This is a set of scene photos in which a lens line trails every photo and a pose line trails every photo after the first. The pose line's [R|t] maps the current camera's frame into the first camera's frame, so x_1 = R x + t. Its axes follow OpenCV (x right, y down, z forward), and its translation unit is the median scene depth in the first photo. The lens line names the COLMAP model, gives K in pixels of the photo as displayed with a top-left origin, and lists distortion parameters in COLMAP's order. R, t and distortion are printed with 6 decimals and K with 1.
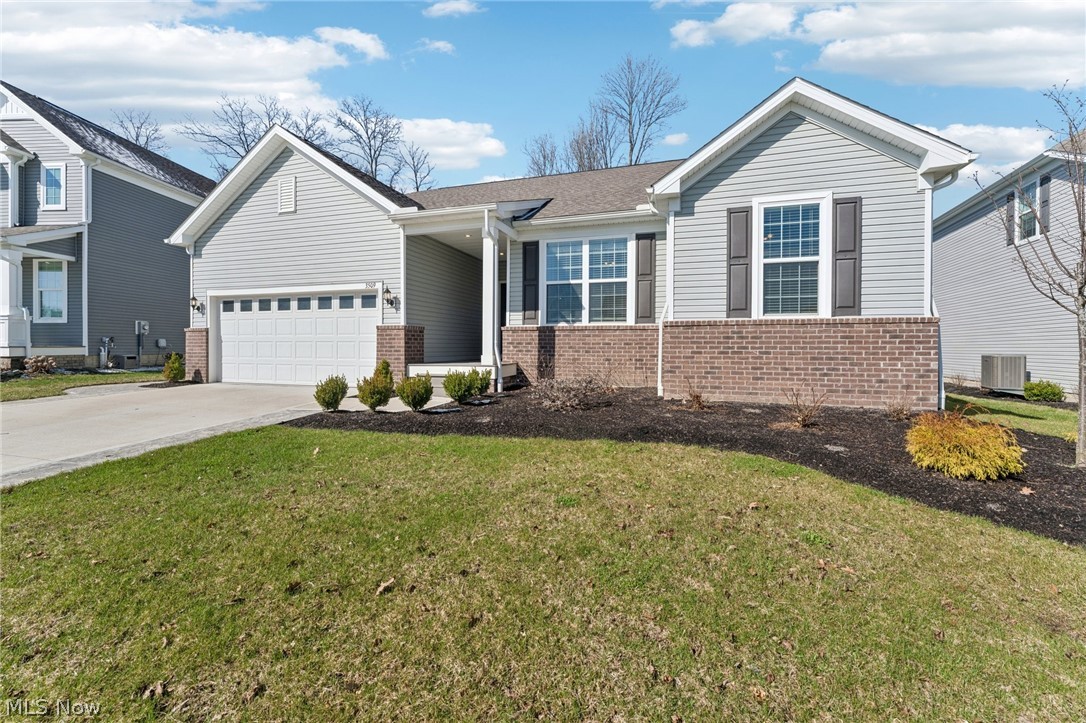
lens RADIAL K [[438.6, 0, 538.7], [0, 438.6, 351.1], [0, 0, 1]] dist [-0.000616, -0.000658]
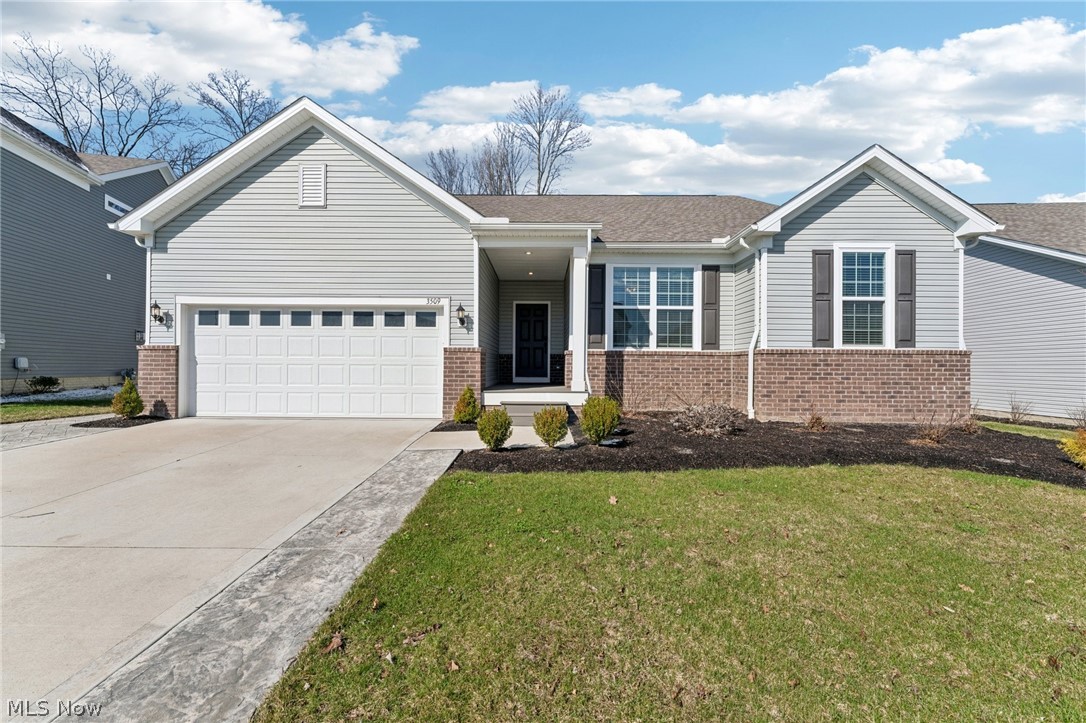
lens RADIAL K [[438.6, 0, 542.7], [0, 438.6, 366.5], [0, 0, 1]] dist [-0.000616, -0.000658]
pose [[0.955436, 0.005153, 0.295155, -0.447023], [-0.001124, 0.999904, -0.013816, -0.008267], [-0.295198, 0.012868, 0.955350, 0.107931]]
